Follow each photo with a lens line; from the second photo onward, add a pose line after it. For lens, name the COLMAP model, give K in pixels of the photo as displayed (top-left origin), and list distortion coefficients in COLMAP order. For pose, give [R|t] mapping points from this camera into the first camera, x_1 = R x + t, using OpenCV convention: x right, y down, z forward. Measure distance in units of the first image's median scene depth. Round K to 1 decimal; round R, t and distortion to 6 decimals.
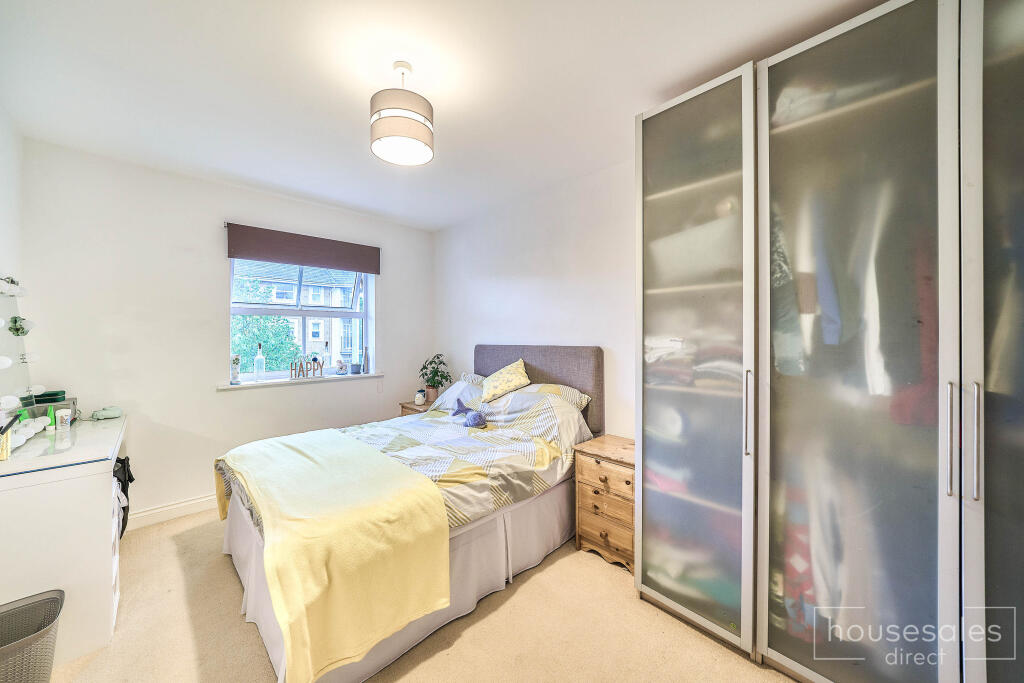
lens RADIAL K [[363.9, 0, 509.0], [0, 363.9, 324.4], [0, 0, 1]] dist [-0.016754, 0.000145]
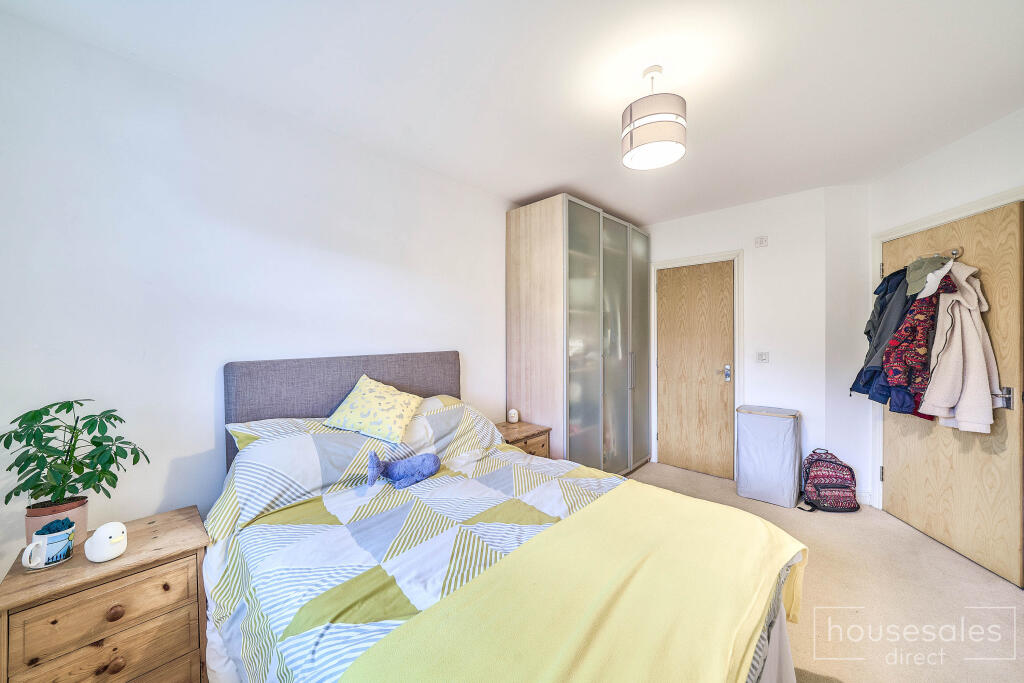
lens RADIAL K [[346.9, 0, 512.0], [0, 346.9, 341.5], [0, 0, 1]] dist [-0.000146, -0.000006]
pose [[-0.017927, 0.005069, 0.999826, -1.122641], [-0.008695, 0.999949, -0.005225, 0.051379], [-0.999801, -0.008787, -0.017882, 1.288204]]
